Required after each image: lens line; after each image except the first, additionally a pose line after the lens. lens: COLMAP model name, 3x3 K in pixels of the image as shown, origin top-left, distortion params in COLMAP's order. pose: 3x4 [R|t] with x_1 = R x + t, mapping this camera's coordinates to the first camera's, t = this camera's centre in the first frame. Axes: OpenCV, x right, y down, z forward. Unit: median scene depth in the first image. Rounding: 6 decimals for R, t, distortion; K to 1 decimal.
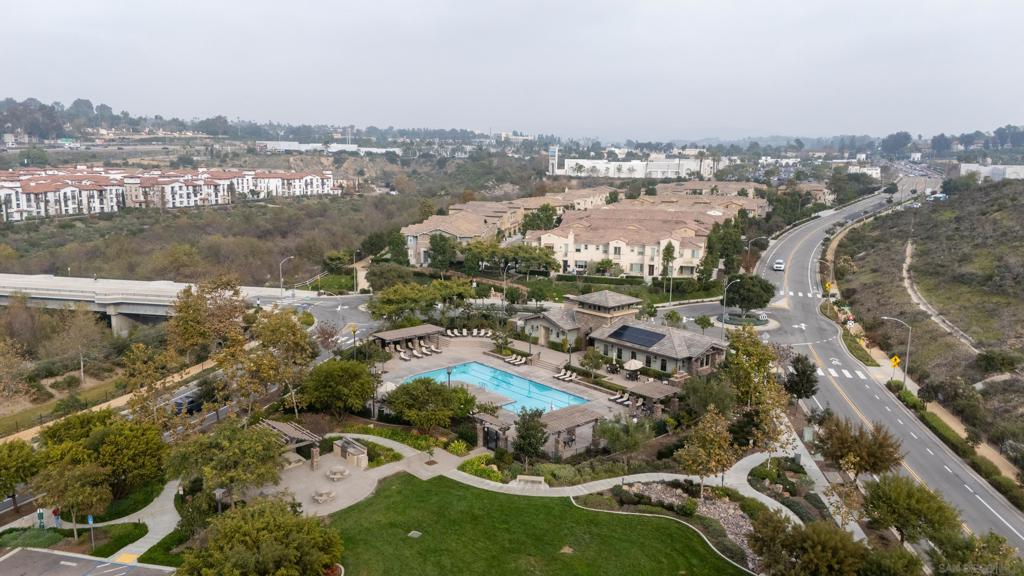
lens RADIAL K [[739.4, 0, 512.0], [0, 739.4, 288.0], [0, 0, 1]] dist [0.082723, -0.075471]
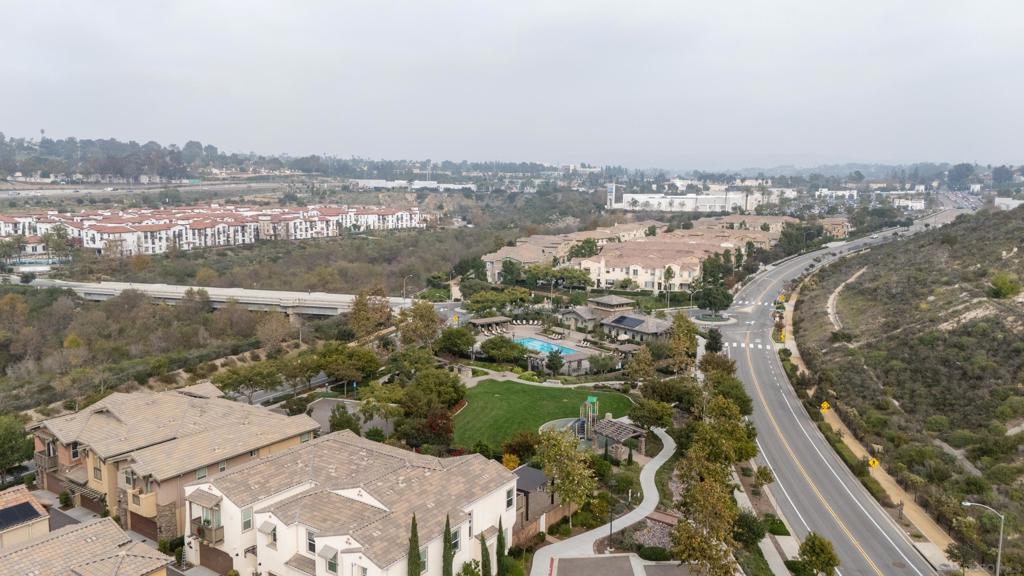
lens RADIAL K [[739.4, 0, 512.0], [0, 739.4, 288.0], [0, 0, 1]] dist [0.082723, -0.075471]
pose [[0.995623, 0.006228, -0.093253, 0.019708], [-0.009755, 0.999252, -0.037418, 0.016450], [0.092950, 0.038164, 0.994939, -0.200543]]
